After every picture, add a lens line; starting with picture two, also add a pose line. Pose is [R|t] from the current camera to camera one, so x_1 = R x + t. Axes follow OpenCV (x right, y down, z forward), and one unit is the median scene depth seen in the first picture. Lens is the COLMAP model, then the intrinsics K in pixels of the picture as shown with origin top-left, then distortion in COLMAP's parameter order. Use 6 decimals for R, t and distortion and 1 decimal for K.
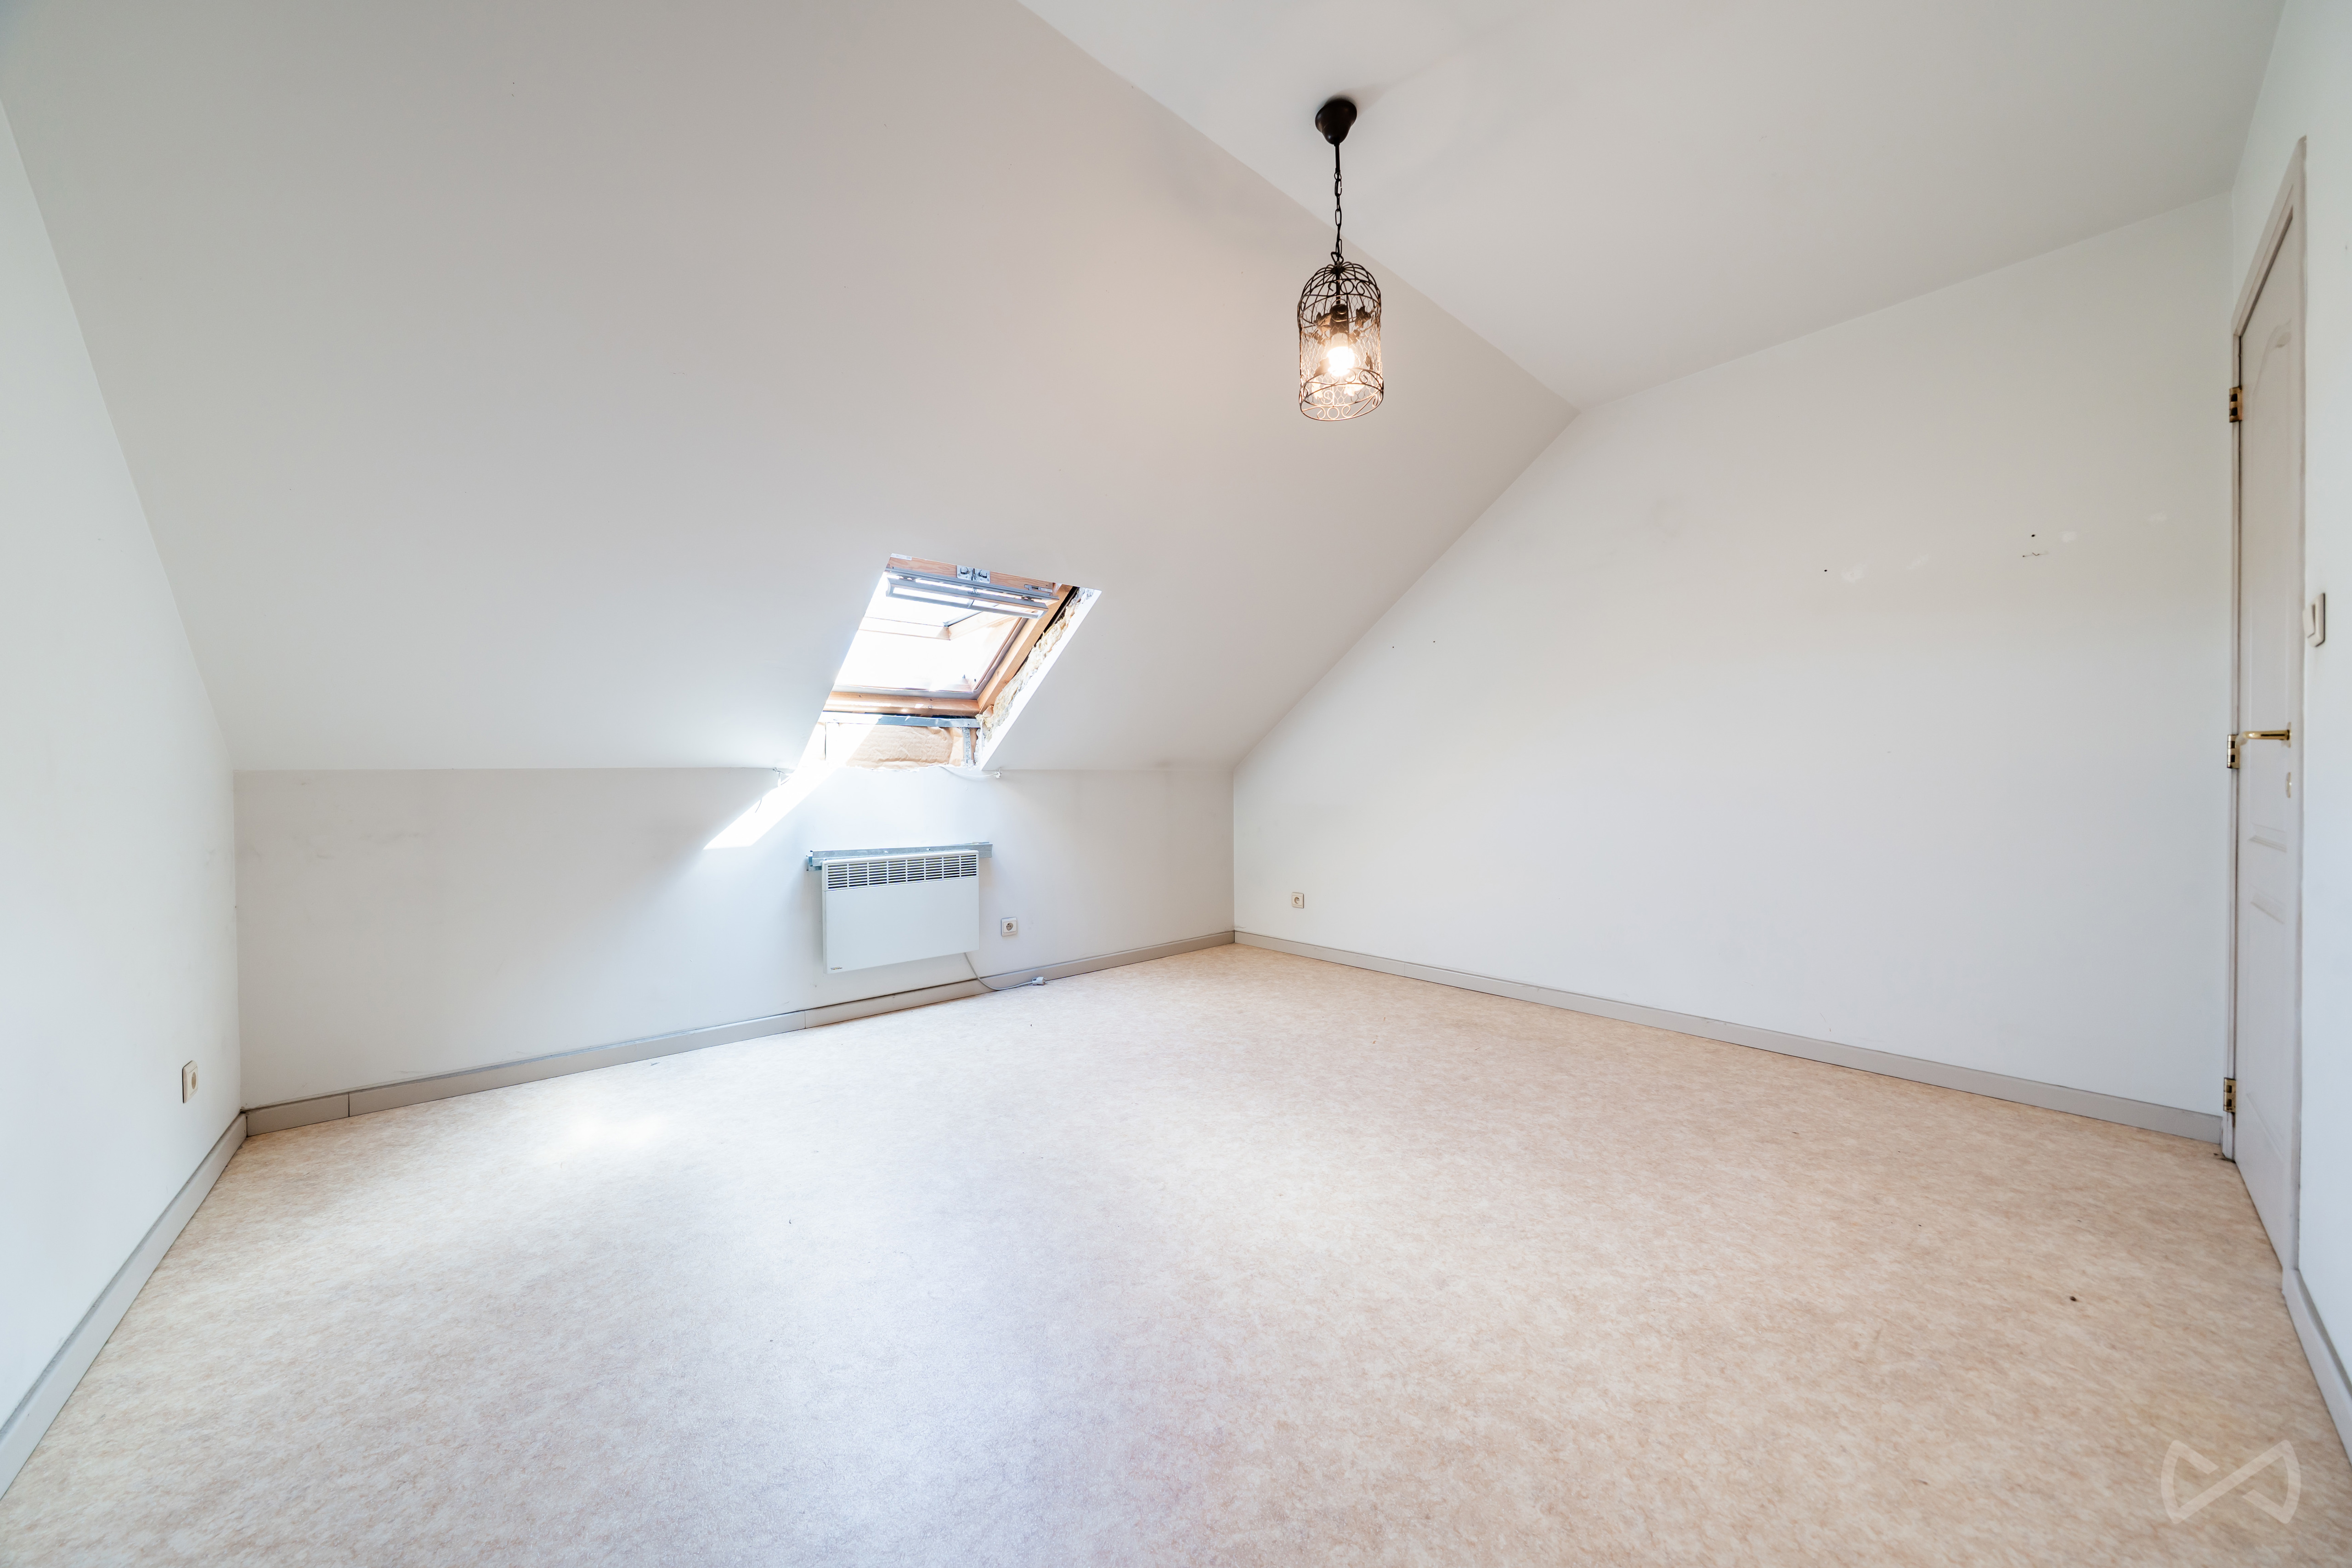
lens RADIAL K [[795.2, 0, 1168.5], [0, 795.2, 786.8], [0, 0, 1]] dist [-0.012969, 0.002177]
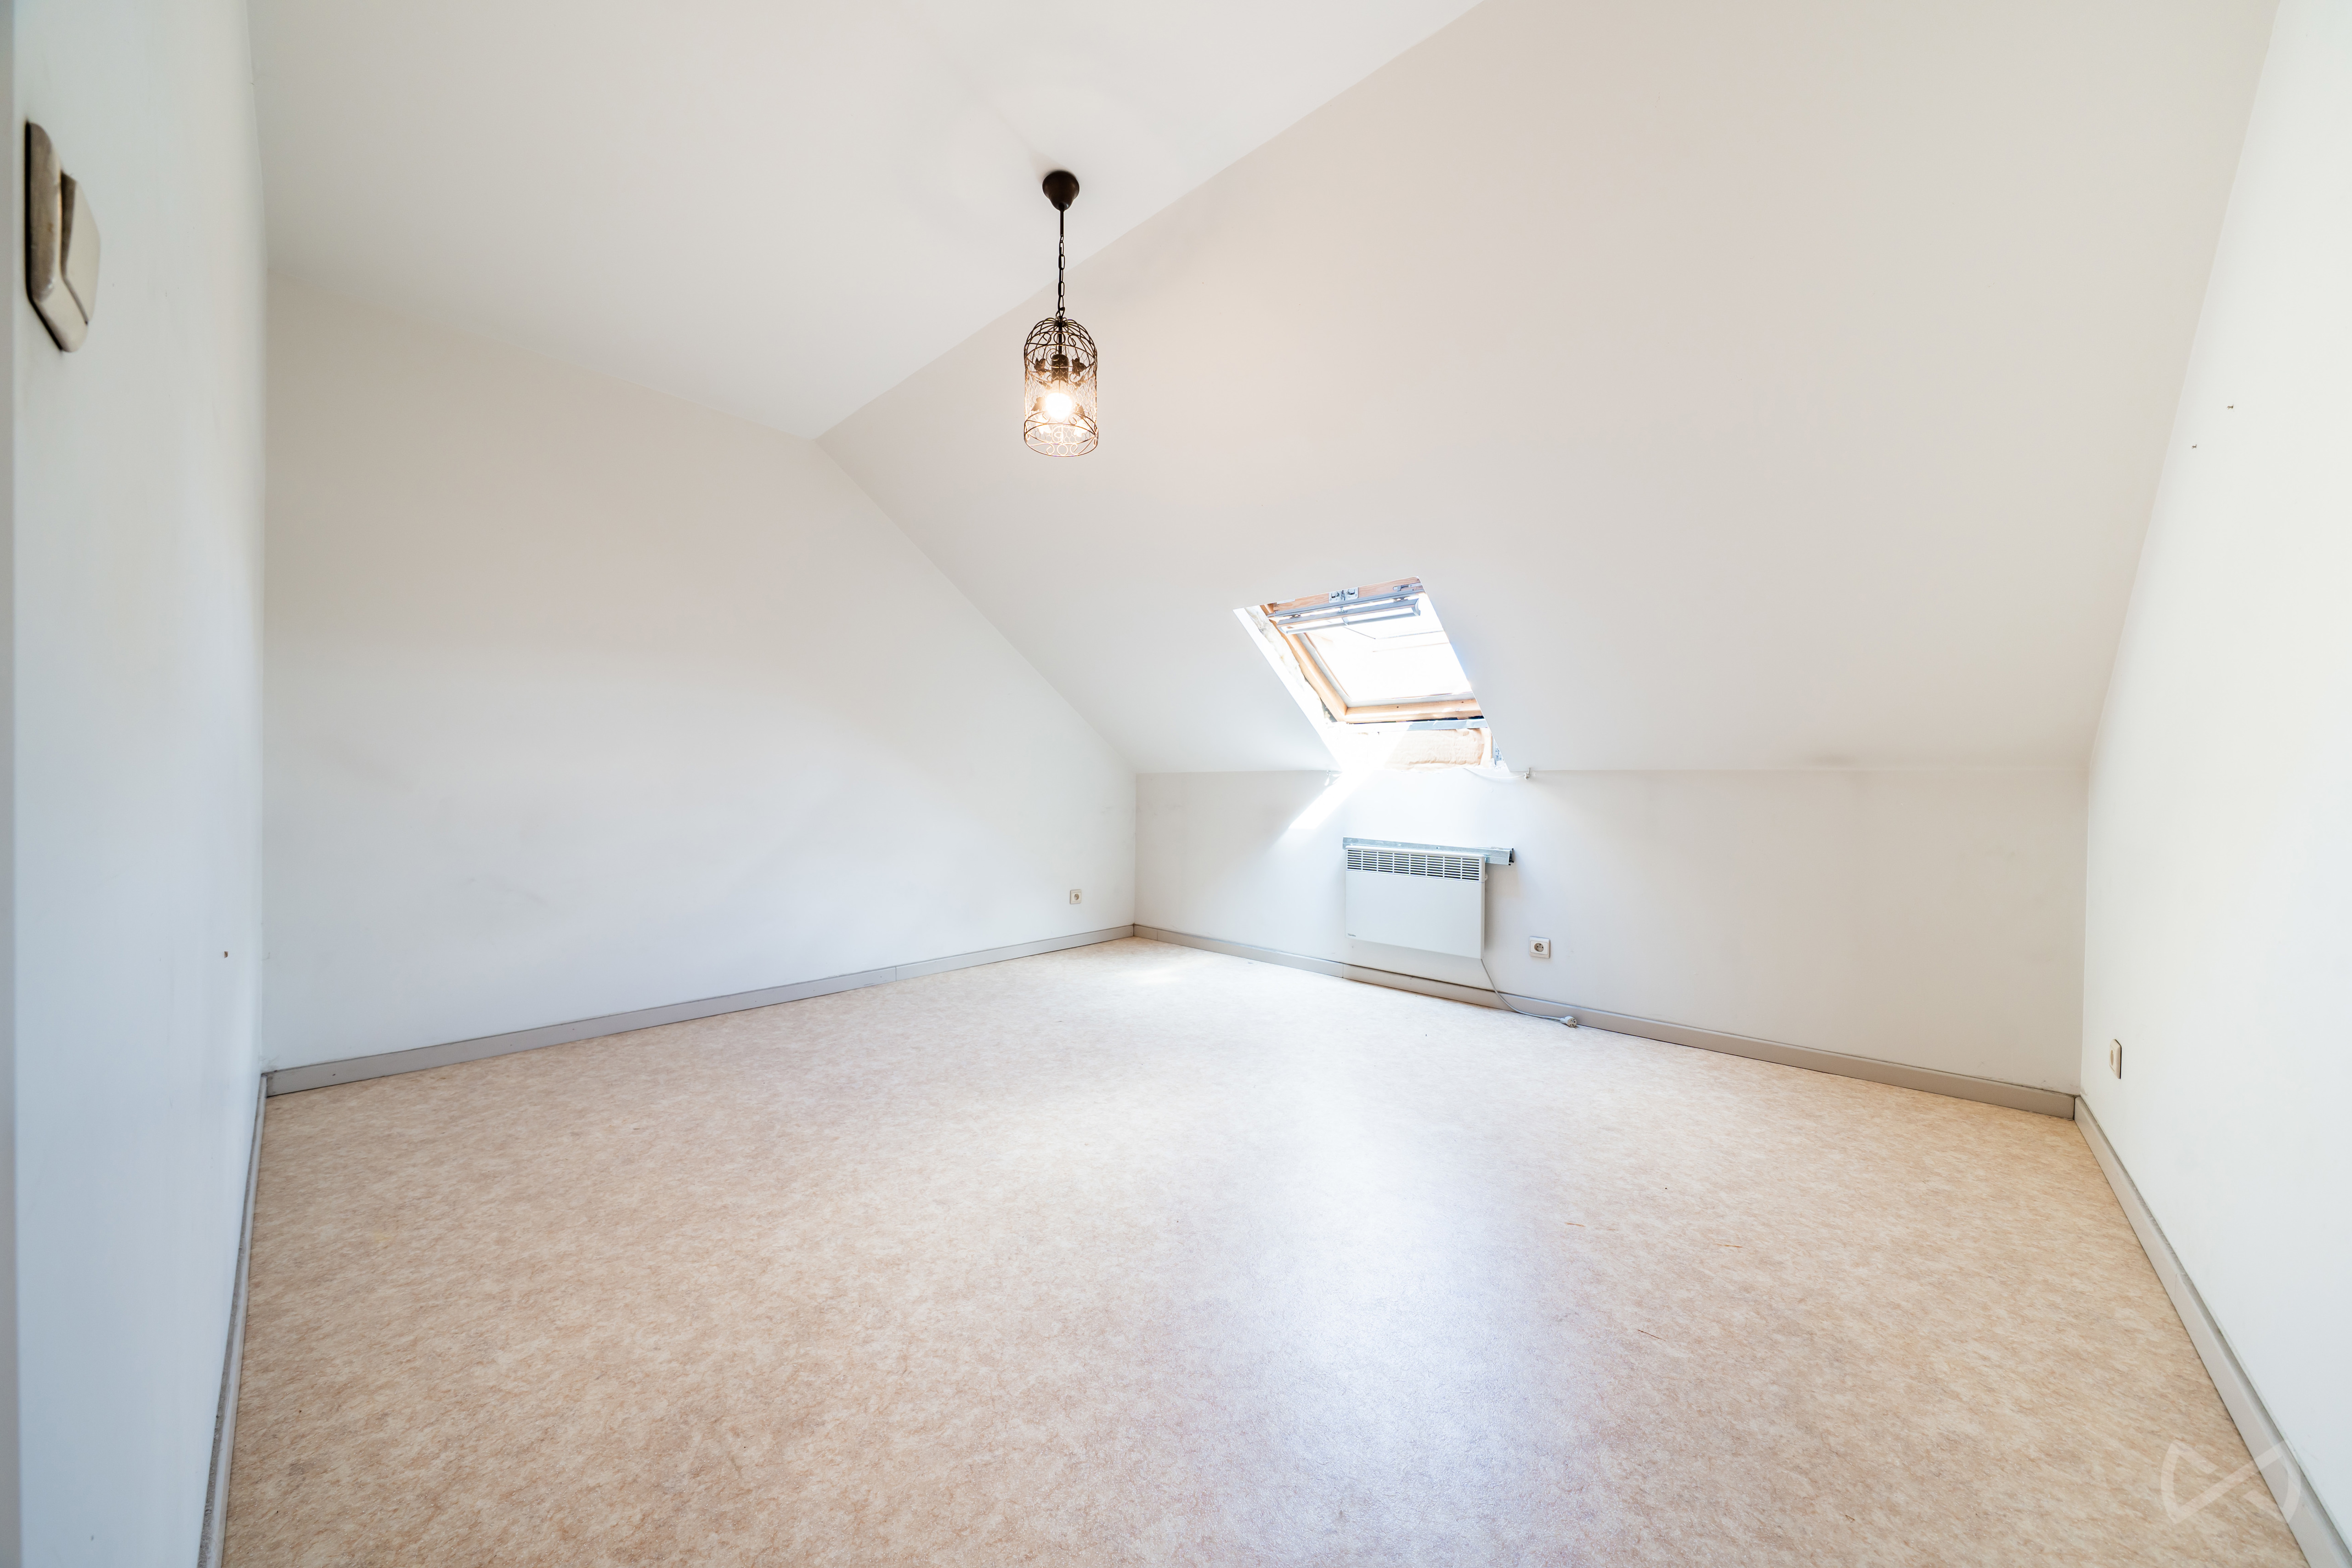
lens RADIAL K [[795.2, 0, 1168.5], [0, 795.2, 786.8], [0, 0, 1]] dist [-0.012969, 0.002177]
pose [[0.117725, 0.018307, -0.992877, 1.667832], [-0.022092, 0.999631, 0.015812, -0.023778], [0.992800, 0.020074, 0.118086, 1.270955]]
